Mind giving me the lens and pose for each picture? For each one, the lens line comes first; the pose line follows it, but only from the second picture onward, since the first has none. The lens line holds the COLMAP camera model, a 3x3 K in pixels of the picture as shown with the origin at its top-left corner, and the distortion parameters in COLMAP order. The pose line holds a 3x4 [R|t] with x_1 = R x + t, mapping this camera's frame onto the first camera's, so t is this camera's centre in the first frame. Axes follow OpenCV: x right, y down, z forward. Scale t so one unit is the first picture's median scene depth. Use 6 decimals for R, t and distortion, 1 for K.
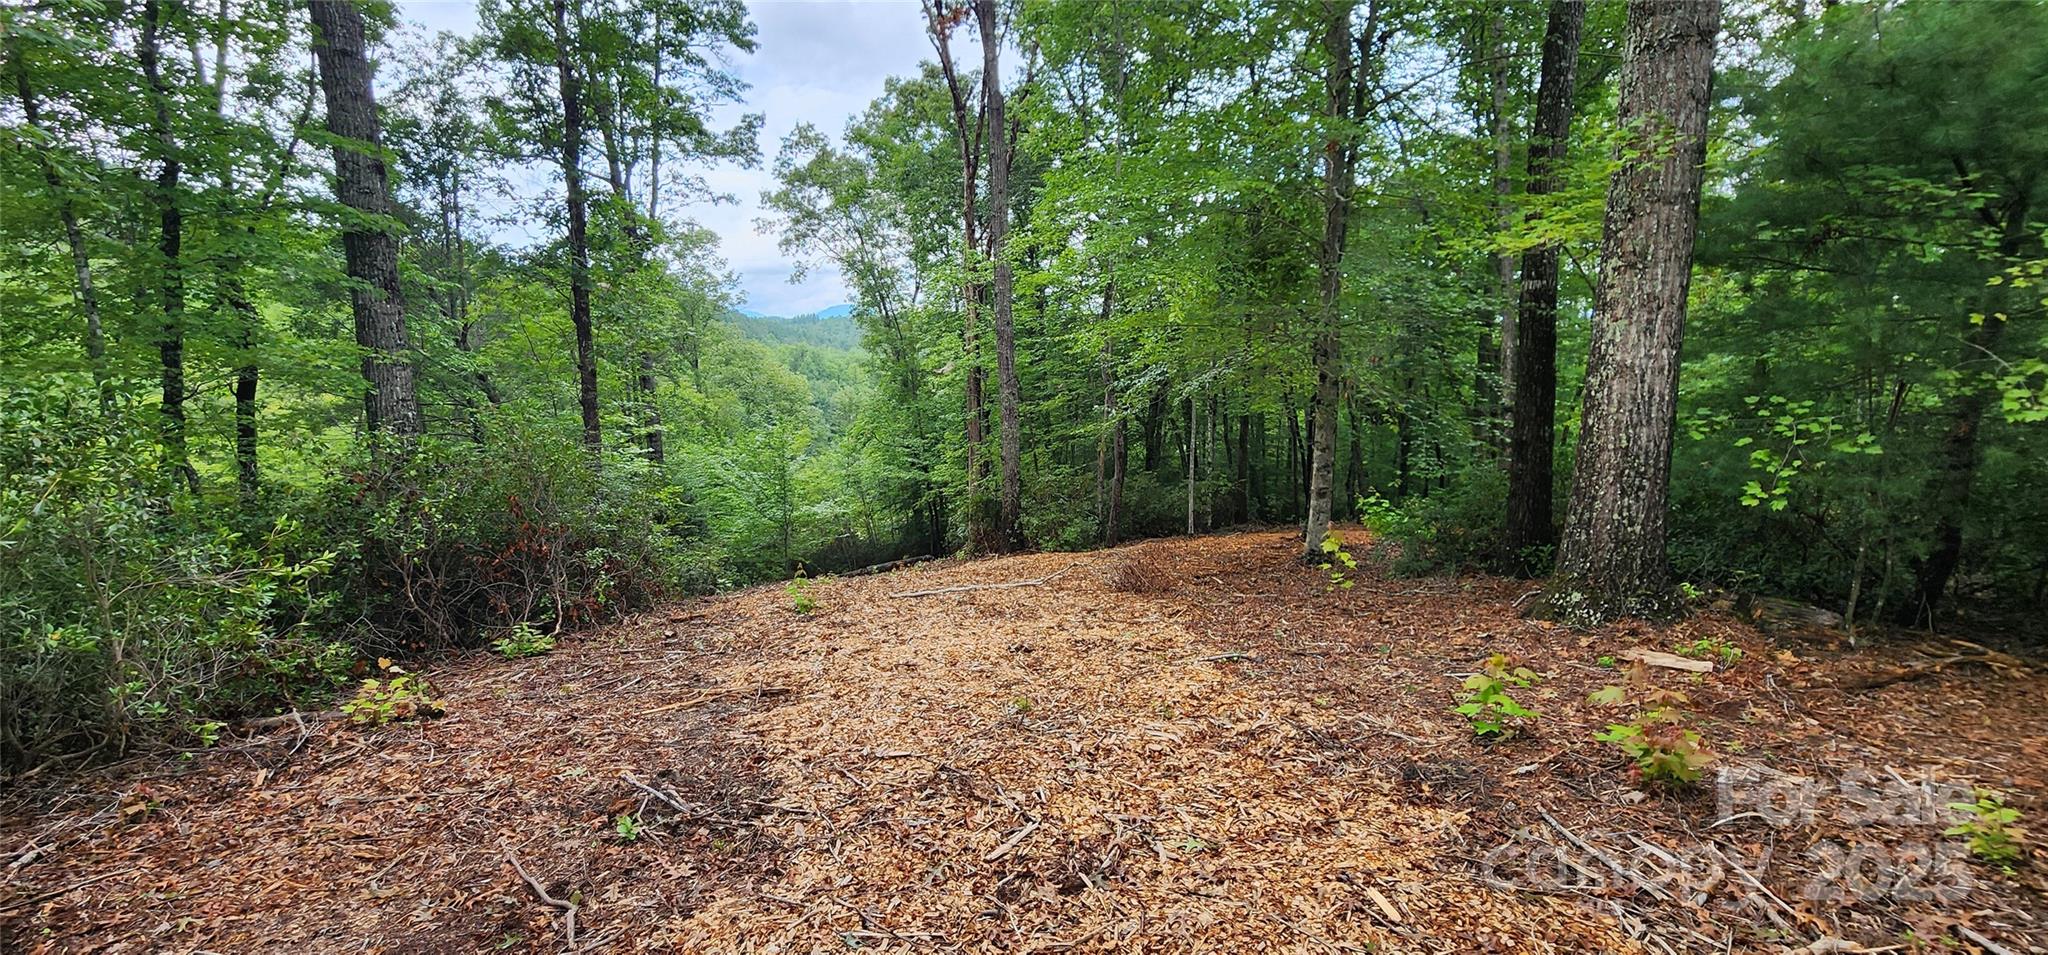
lens RADIAL K [[832.3, 0, 1026.8], [0, 832.3, 482.1], [0, 0, 1]] dist [-0.002142, 0.001526]
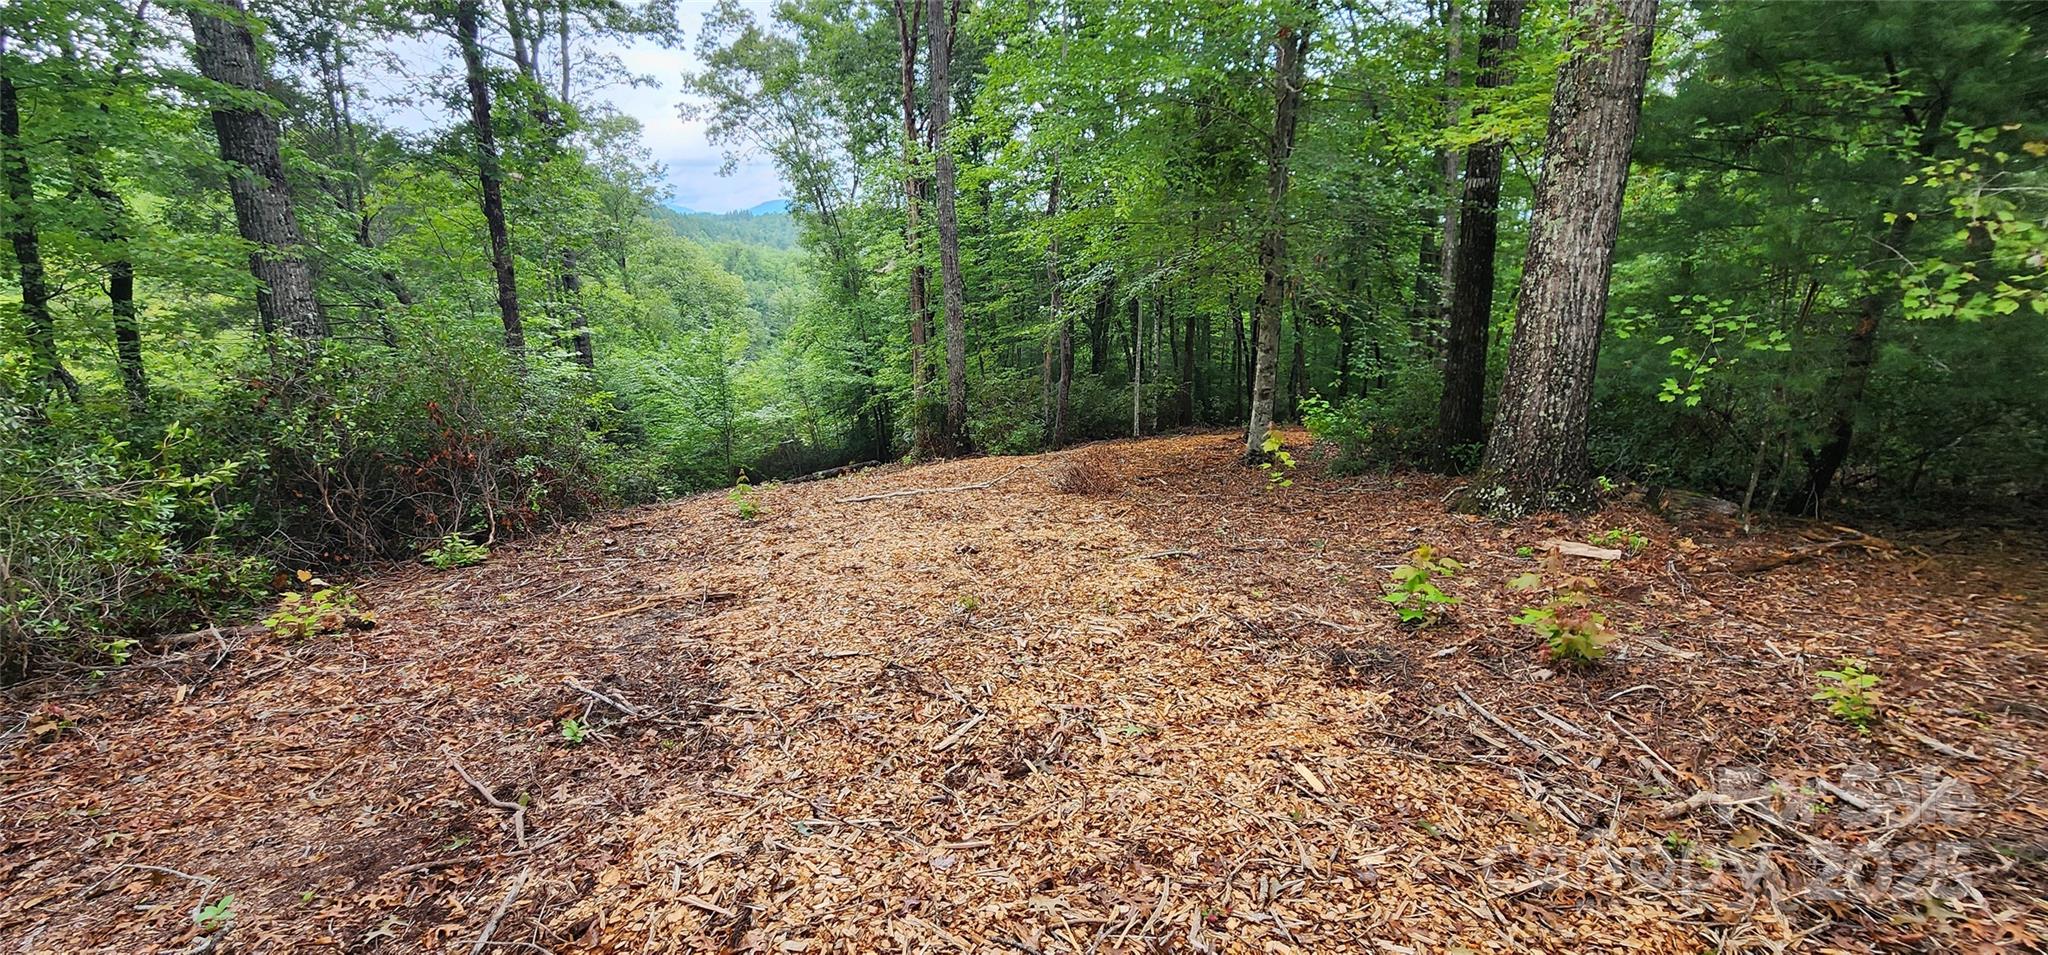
lens RADIAL K [[832.3, 0, 1025.0], [0, 832.3, 479.1], [0, 0, 1]] dist [-0.002142, 0.001526]
pose [[0.998070, -0.012494, 0.060822, 0.001305], [0.005650, 0.993756, 0.111431, 0.001711], [-0.061834, -0.110872, 0.991909, 0.002339]]
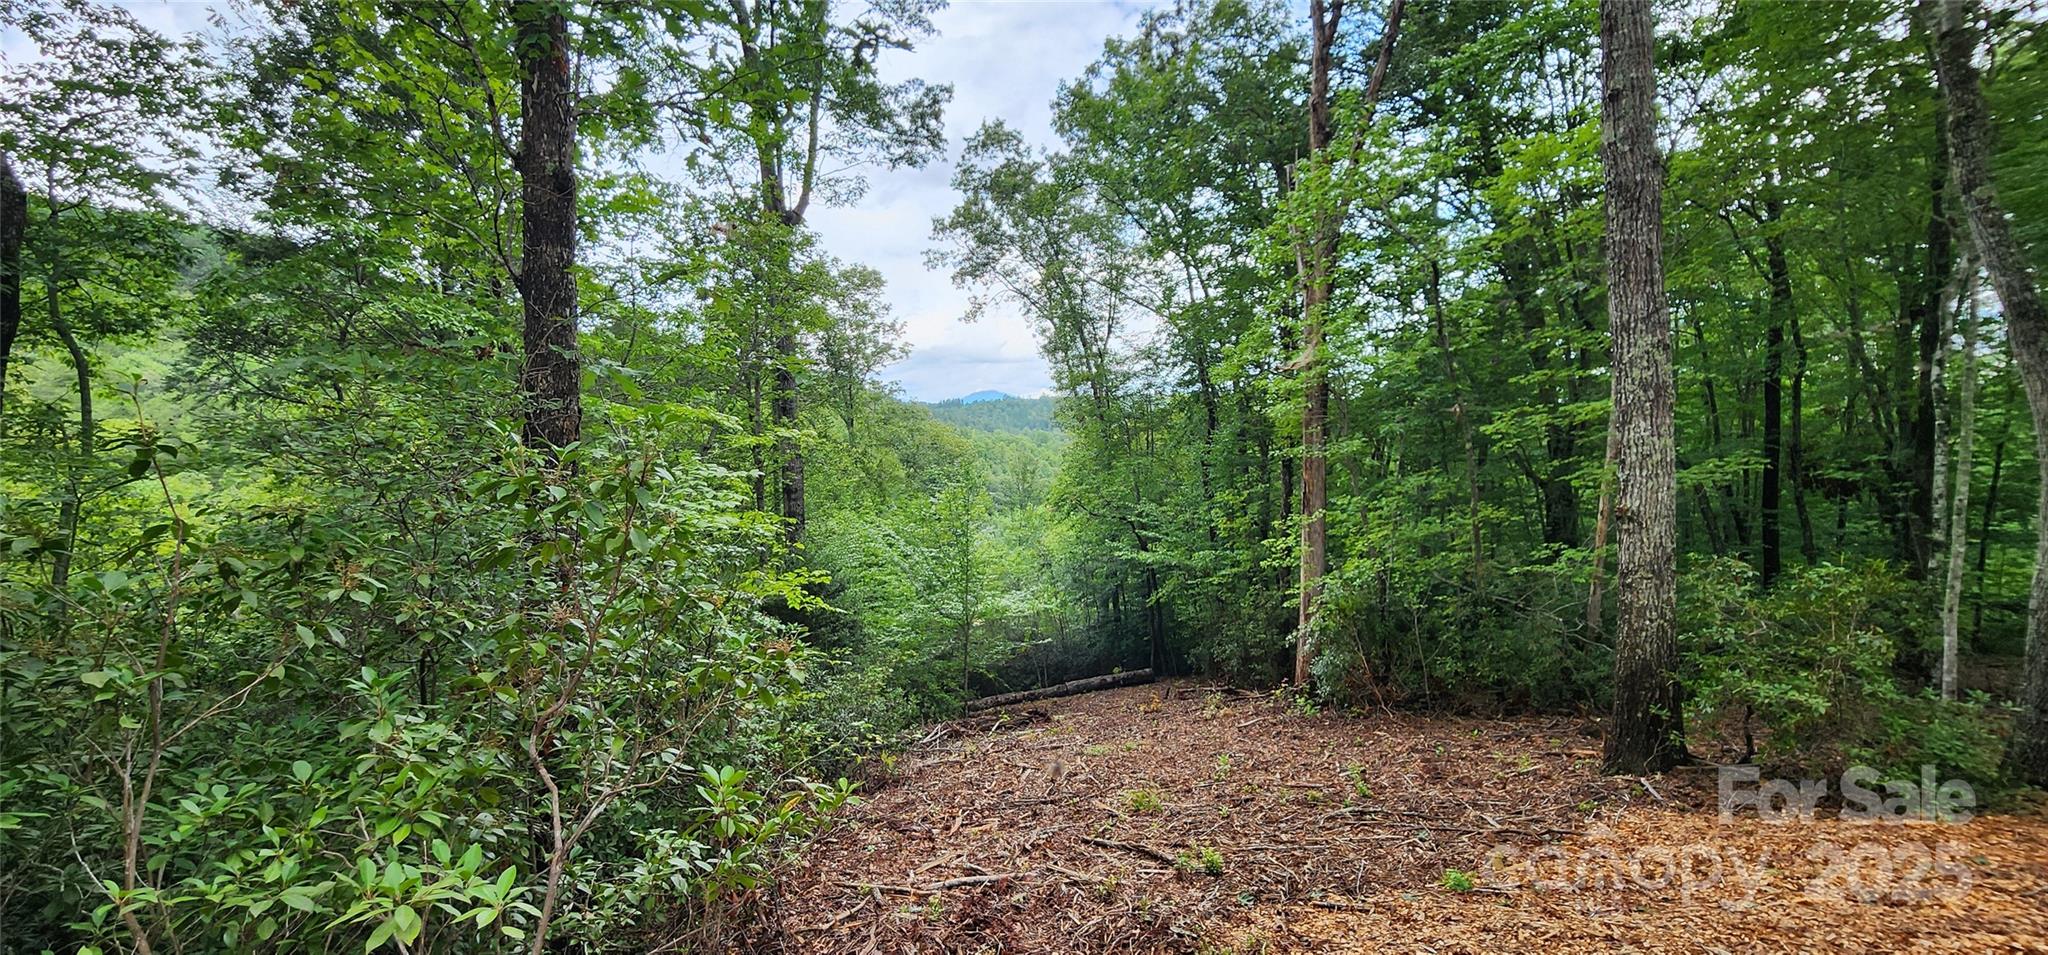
lens RADIAL K [[832.3, 0, 1026.0], [0, 832.3, 490.2], [0, 0, 1]] dist [-0.002142, 0.001526]
pose [[0.986634, 0.010957, -0.162581, -0.382274], [-0.025753, 0.995682, -0.089184, 0.000221], [0.160902, 0.092179, 0.982656, 0.924280]]
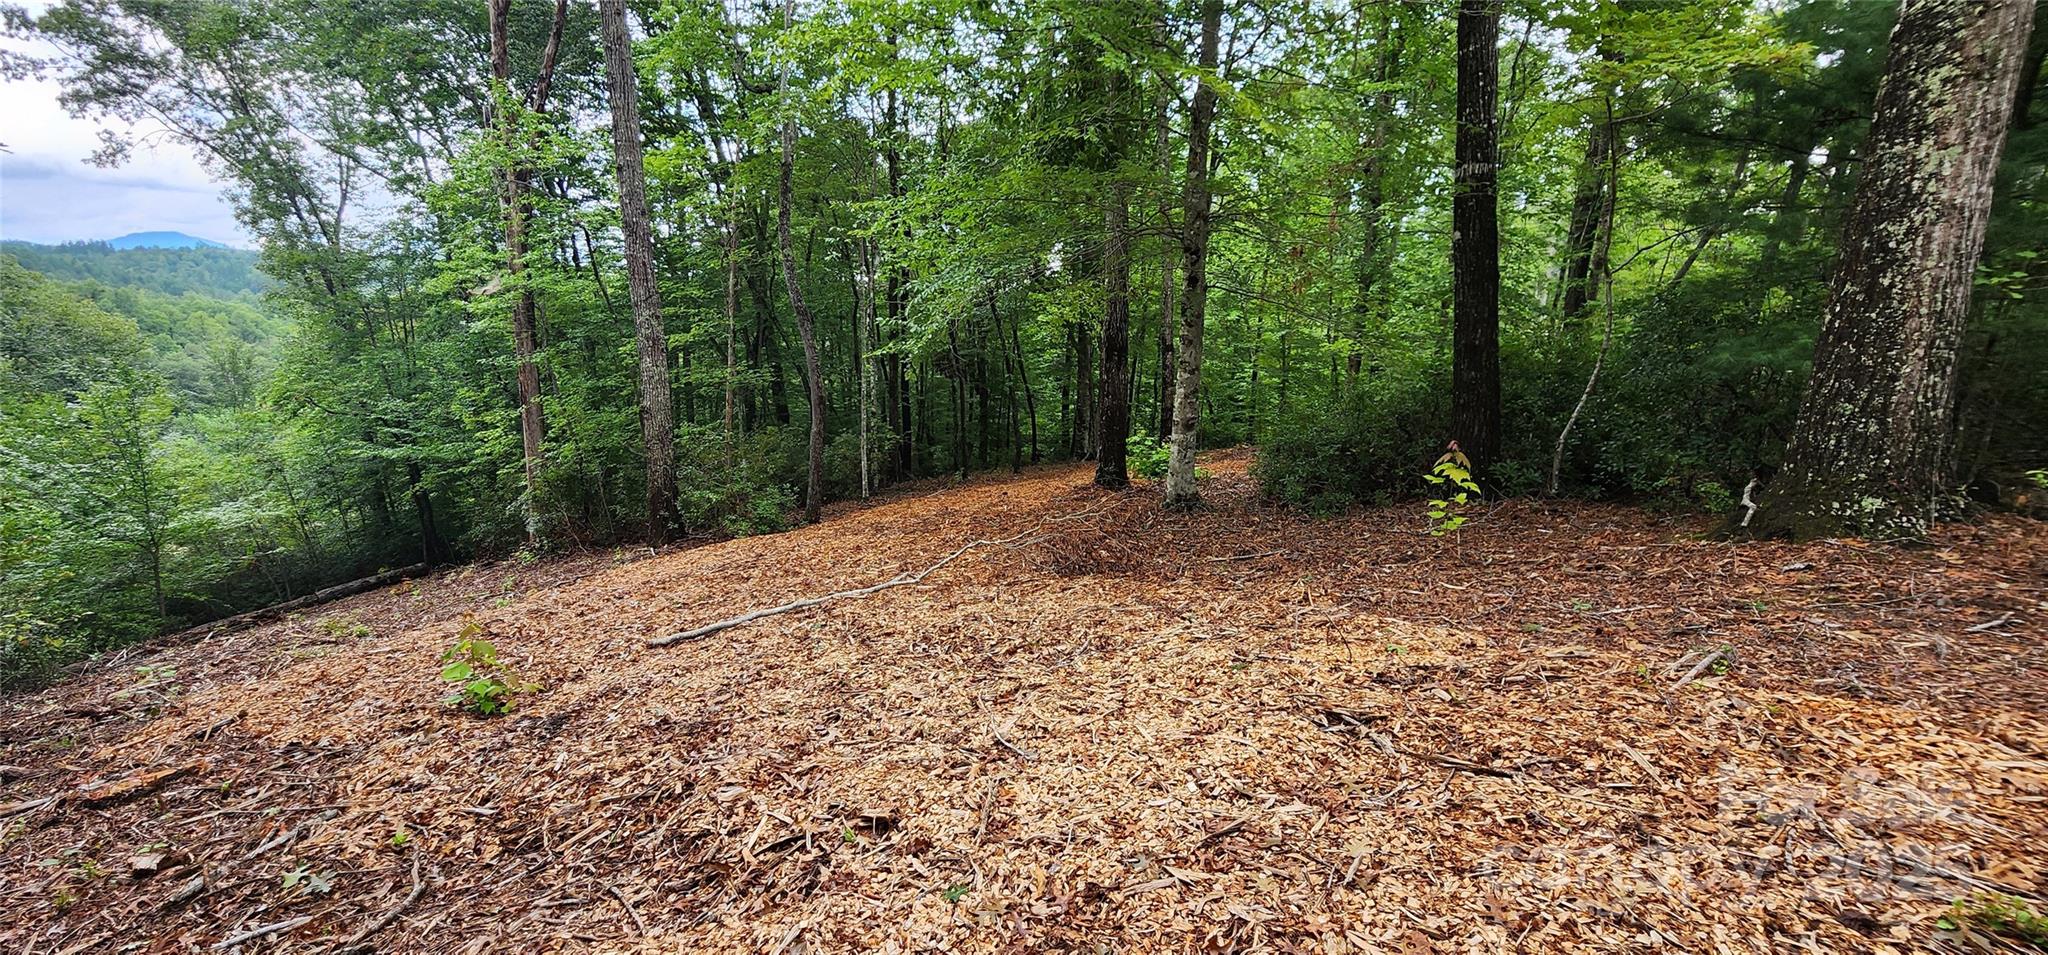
lens RADIAL K [[832.3, 0, 1015.4], [0, 832.3, 479.8], [0, 0, 1]] dist [-0.002142, 0.001526]
pose [[0.841145, -0.075411, 0.535525, -0.231266], [0.054927, 0.997022, 0.054123, 0.013622], [-0.538012, -0.016111, 0.842783, 0.389630]]
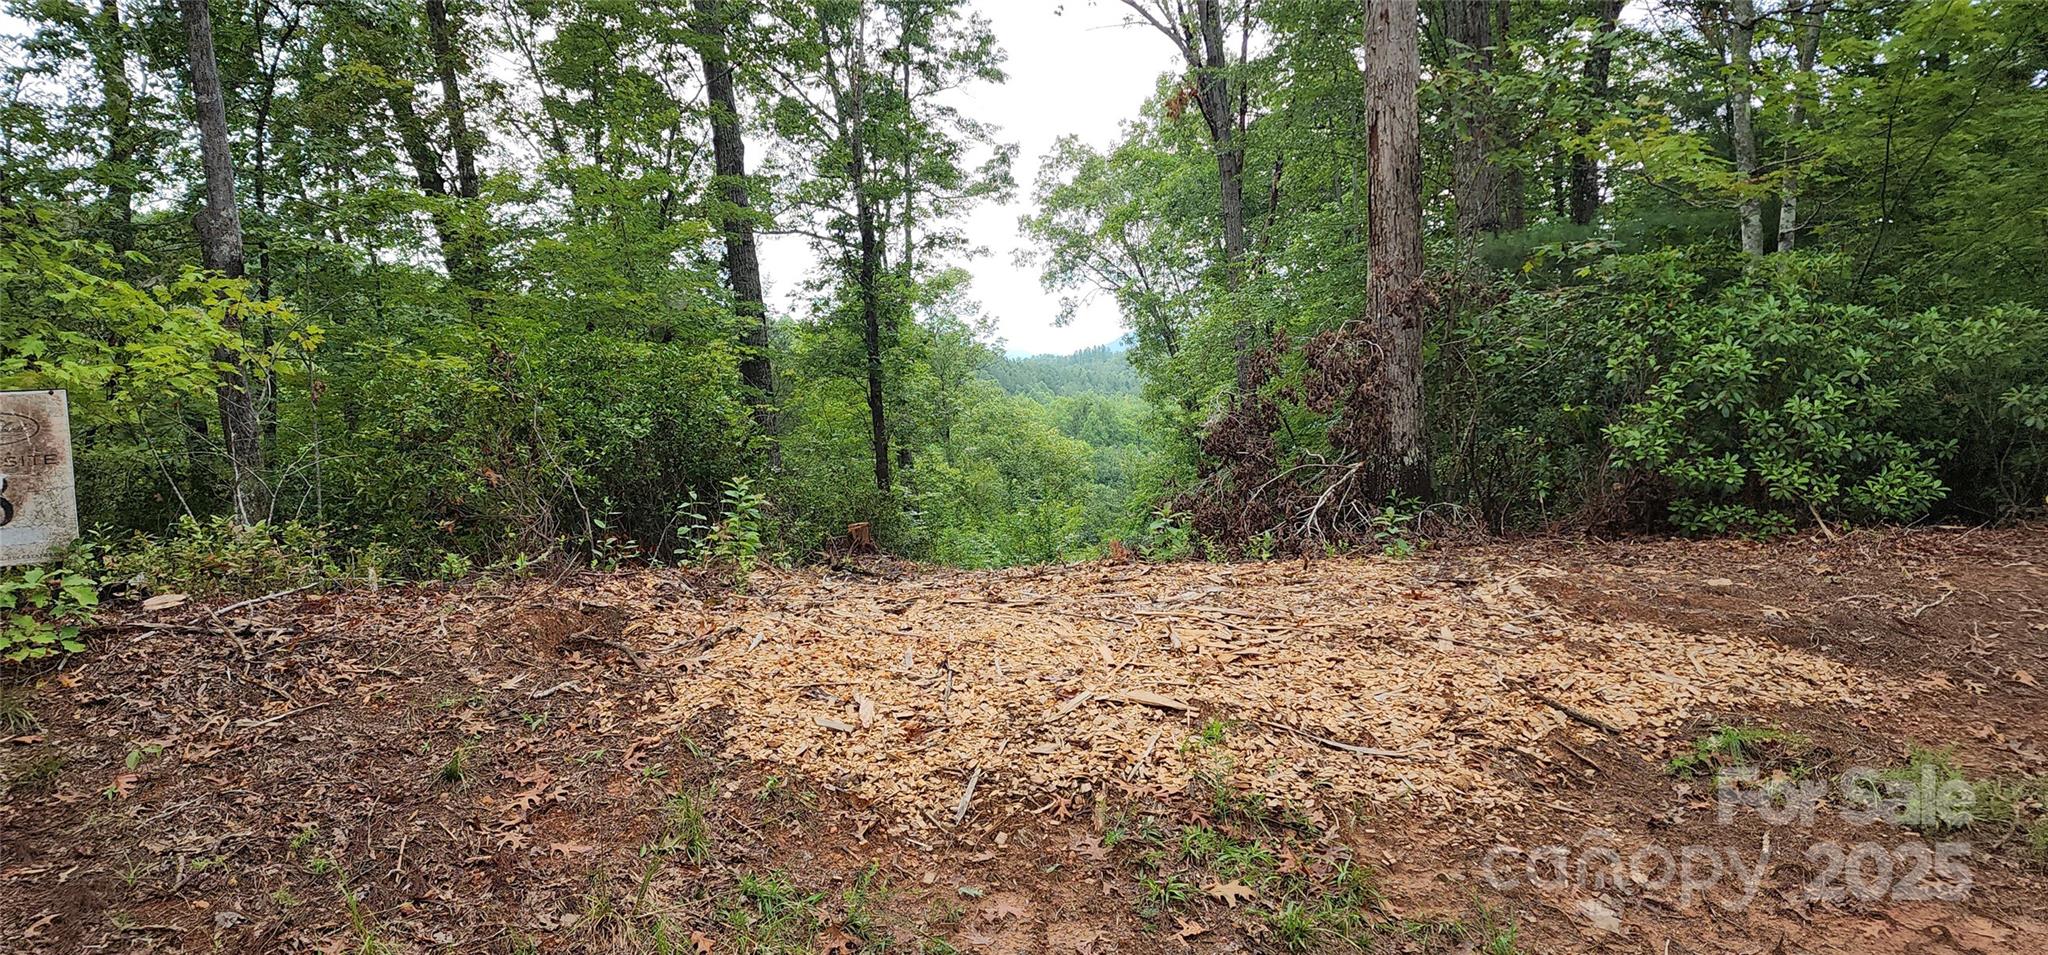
lens RADIAL K [[1355.7, 0, 1021.6], [0, 1355.7, 452.5], [0, 0, 1]] dist [0.094069, -0.020465]
pose [[0.949571, -0.060611, -0.307637, 0.336071], [0.025846, 0.992930, -0.115853, 0.135073], [0.312484, 0.102060, 0.944424, -0.986566]]
